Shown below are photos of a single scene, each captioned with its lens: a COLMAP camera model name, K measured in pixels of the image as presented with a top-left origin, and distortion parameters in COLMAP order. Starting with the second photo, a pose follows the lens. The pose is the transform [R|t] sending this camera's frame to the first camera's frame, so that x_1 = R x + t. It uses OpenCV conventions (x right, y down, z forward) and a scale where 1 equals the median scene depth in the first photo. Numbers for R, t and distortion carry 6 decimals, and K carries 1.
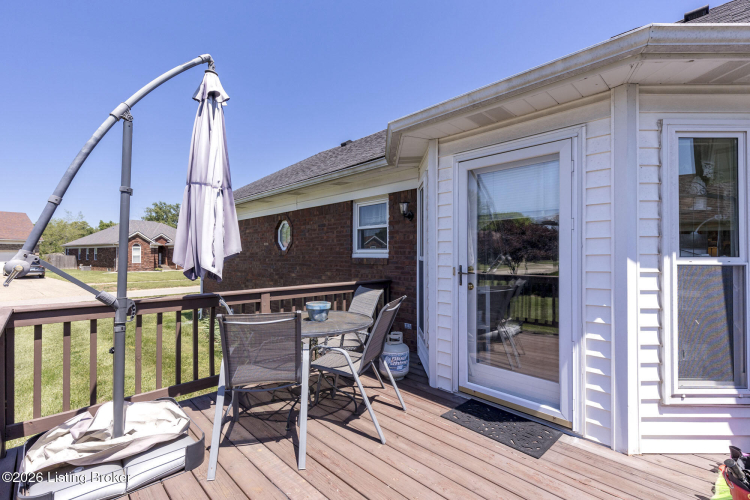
lens RADIAL K [[337.9, 0, 375.0], [0, 337.9, 250.0], [0, 0, 1]] dist [-0.000854, -0.000369]
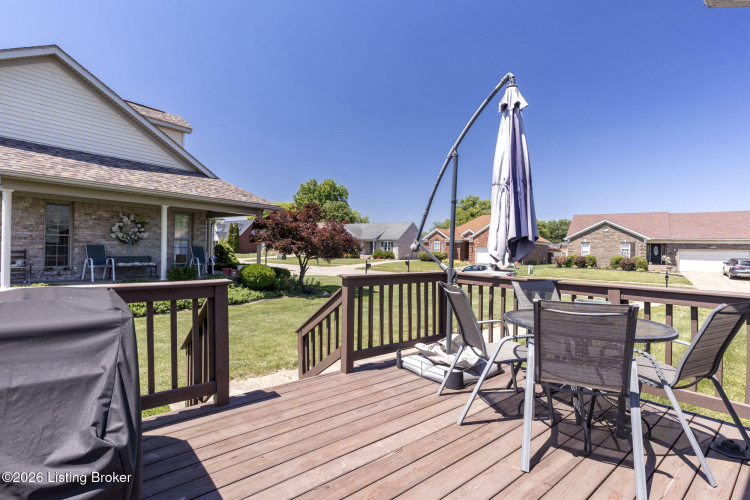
lens RADIAL K [[355.8, 0, 375.0], [0, 355.8, 250.0], [0, 0, 1]] dist [-0.001834, -0.000471]
pose [[-0.086292, -0.001375, -0.996269, 0.796990], [-0.001467, 0.999998, -0.001253, 0.045178], [0.996269, 0.001354, -0.086294, 0.644319]]
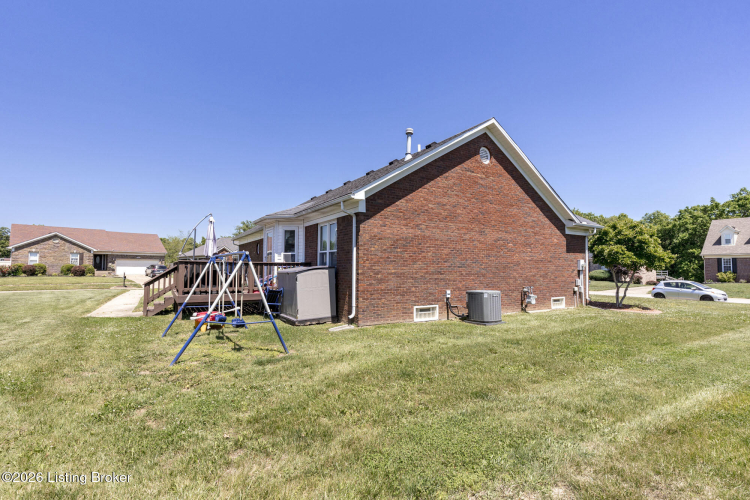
lens RADIAL K [[337.9, 0, 375.0], [0, 337.9, 250.0], [0, 0, 1]] dist [-0.000854, -0.000369]
pose [[0.977250, -0.009231, -0.211890, 3.615284], [0.001989, 0.999407, -0.034366, 0.181327], [0.212082, 0.033162, 0.976689, -4.117726]]
